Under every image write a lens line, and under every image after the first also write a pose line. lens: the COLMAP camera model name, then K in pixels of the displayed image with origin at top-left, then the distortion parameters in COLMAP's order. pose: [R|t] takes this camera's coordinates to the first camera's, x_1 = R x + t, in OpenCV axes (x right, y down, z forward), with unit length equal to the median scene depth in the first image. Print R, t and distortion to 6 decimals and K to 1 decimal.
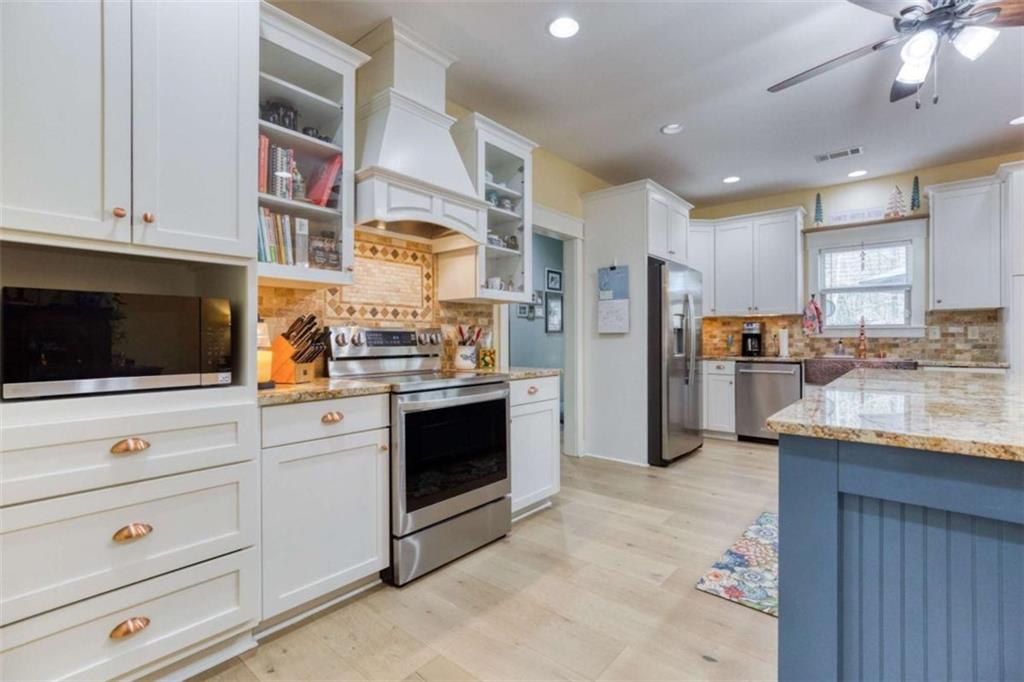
lens RADIAL K [[462.5, 0, 519.7], [0, 462.5, 333.6], [0, 0, 1]] dist [-0.004209, 0.001466]
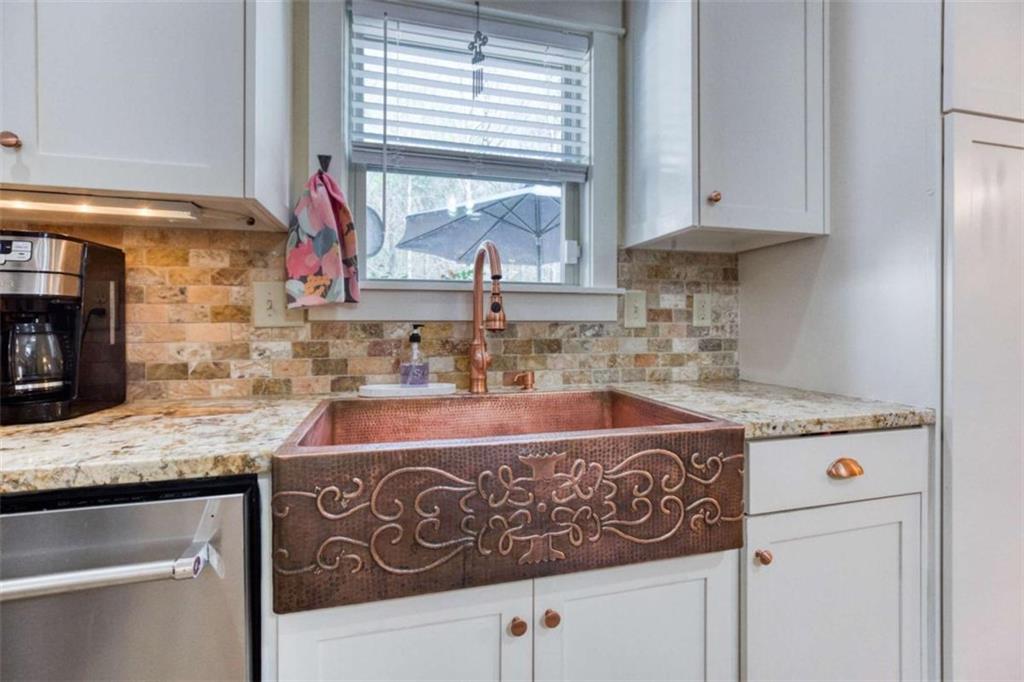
lens RADIAL K [[462.5, 0, 519.7], [0, 462.5, 333.6], [0, 0, 1]] dist [-0.004209, 0.001466]
pose [[0.570547, -0.012560, 0.821169, 0.572278], [-0.009918, 0.999705, 0.022182, 0.010763], [-0.821205, -0.020800, 0.570254, 0.899030]]
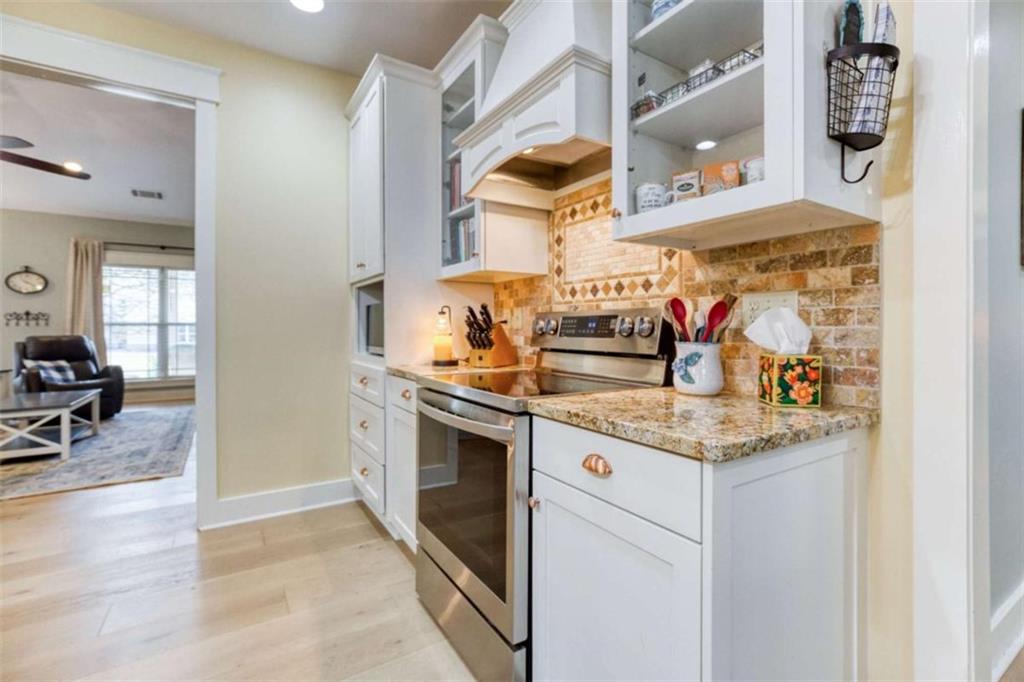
lens RADIAL K [[462.4, 0, 514.1], [0, 462.4, 323.5], [0, 0, 1]] dist [-0.004354, 0.000558]
pose [[-0.309188, -0.003799, -0.950993, 0.266205], [0.014371, 0.999859, -0.008666, 0.006810], [0.950892, -0.016347, -0.309090, 0.694352]]
